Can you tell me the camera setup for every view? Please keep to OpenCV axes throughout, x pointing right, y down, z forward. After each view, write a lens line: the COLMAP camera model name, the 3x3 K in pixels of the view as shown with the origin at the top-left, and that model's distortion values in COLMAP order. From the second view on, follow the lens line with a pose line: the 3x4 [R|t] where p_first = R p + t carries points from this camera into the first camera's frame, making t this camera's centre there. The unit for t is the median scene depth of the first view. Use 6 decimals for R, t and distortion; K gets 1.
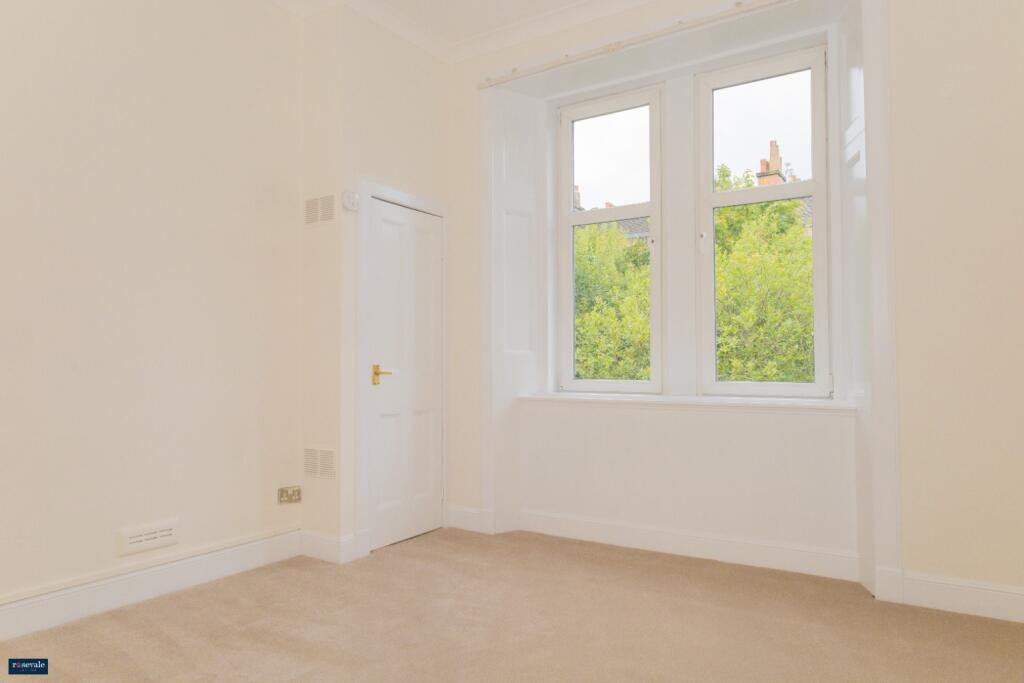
lens RADIAL K [[694.6, 0, 512.0], [0, 694.6, 341.5], [0, 0, 1]] dist [0.033556, 0.000420]
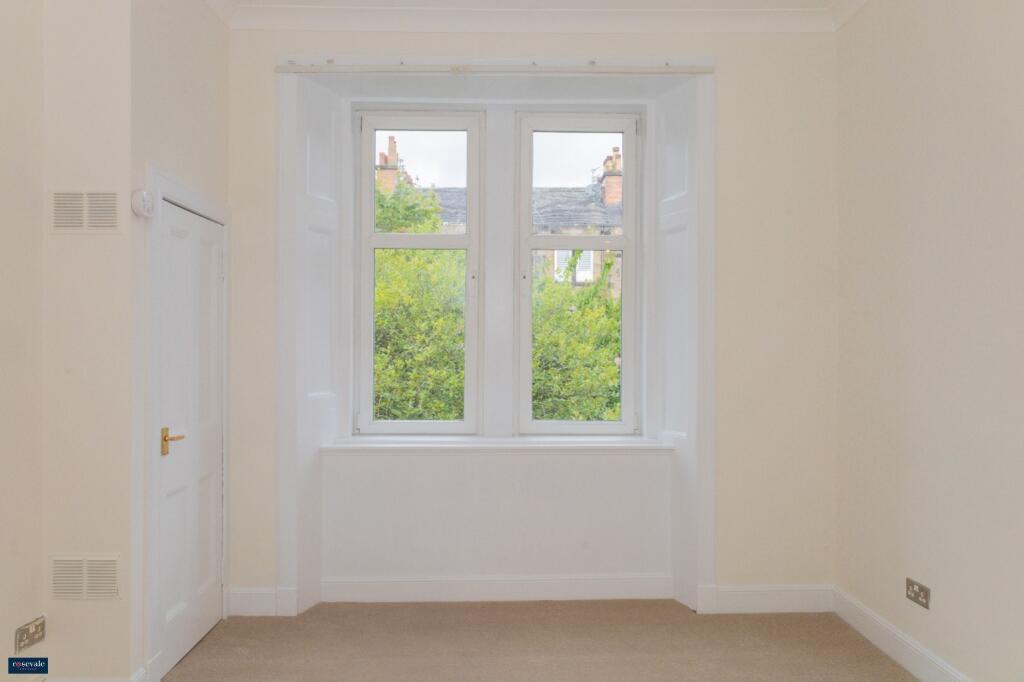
lens RADIAL K [[704.2, 0, 512.0], [0, 704.2, 341.0], [0, 0, 1]] dist [-0.005492, 0.038845]
pose [[0.821719, 0.004098, 0.569879, -0.313194], [-0.024067, 0.999332, 0.027517, -0.086152], [-0.569385, -0.036326, 0.821268, 0.178030]]
